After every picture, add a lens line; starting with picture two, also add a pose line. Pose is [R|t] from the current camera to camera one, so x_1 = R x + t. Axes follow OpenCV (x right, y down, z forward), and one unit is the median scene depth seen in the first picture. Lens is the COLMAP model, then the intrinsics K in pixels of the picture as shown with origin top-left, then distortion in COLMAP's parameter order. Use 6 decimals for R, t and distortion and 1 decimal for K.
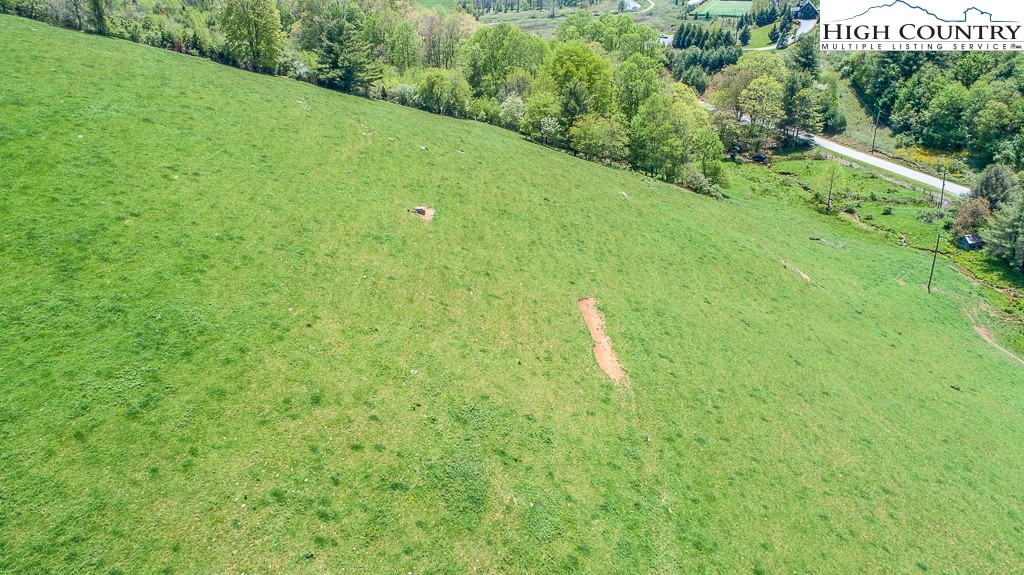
lens RADIAL K [[717.0, 0, 522.3], [0, 717.0, 198.5], [0, 0, 1]] dist [-0.013357, 0.005540]
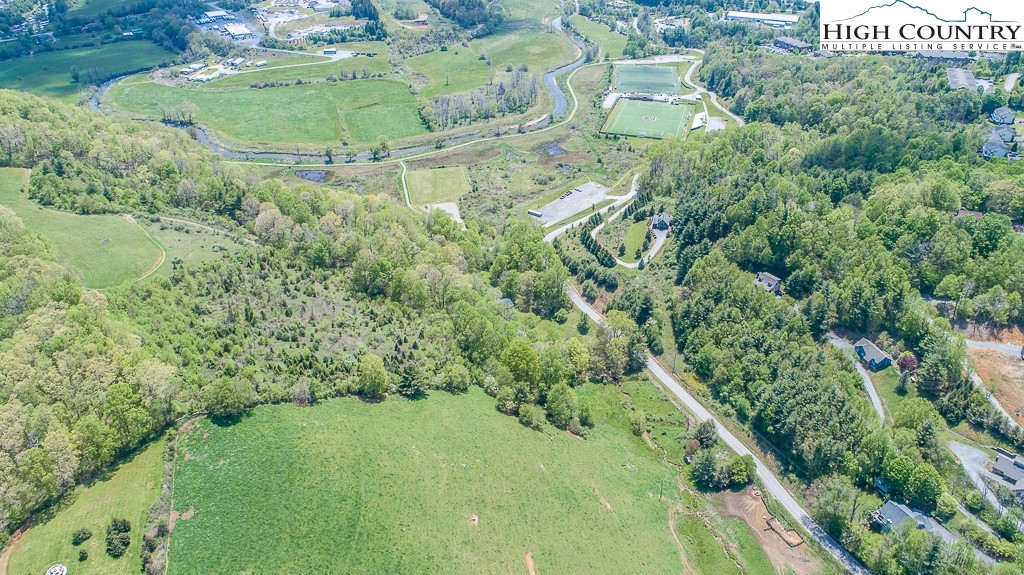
lens RADIAL K [[717.0, 0, 520.3], [0, 717.0, 200.3], [0, 0, 1]] dist [-0.013357, 0.005540]
pose [[0.996572, -0.035435, 0.074761, -0.072825], [0.028782, 0.995682, 0.088261, -0.951992], [-0.077566, -0.085806, 0.993288, -1.151653]]
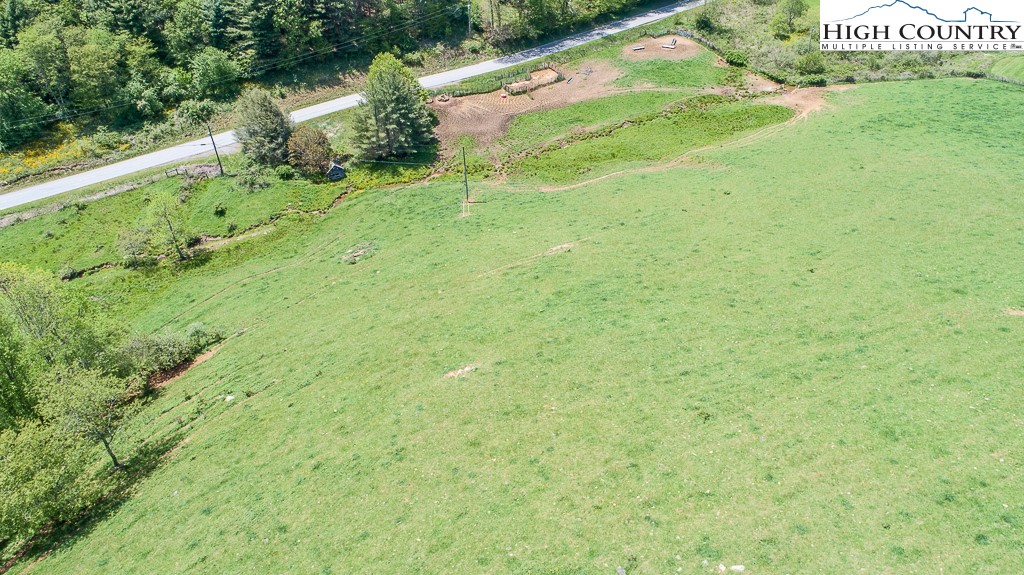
lens RADIAL K [[717.0, 0, 521.3], [0, 717.0, 199.6], [0, 0, 1]] dist [-0.013357, 0.005540]
pose [[-0.228227, -0.491446, 0.840472, -0.187990], [0.373713, 0.752909, 0.541726, -0.289927], [-0.899028, 0.437732, 0.011826, 0.743832]]
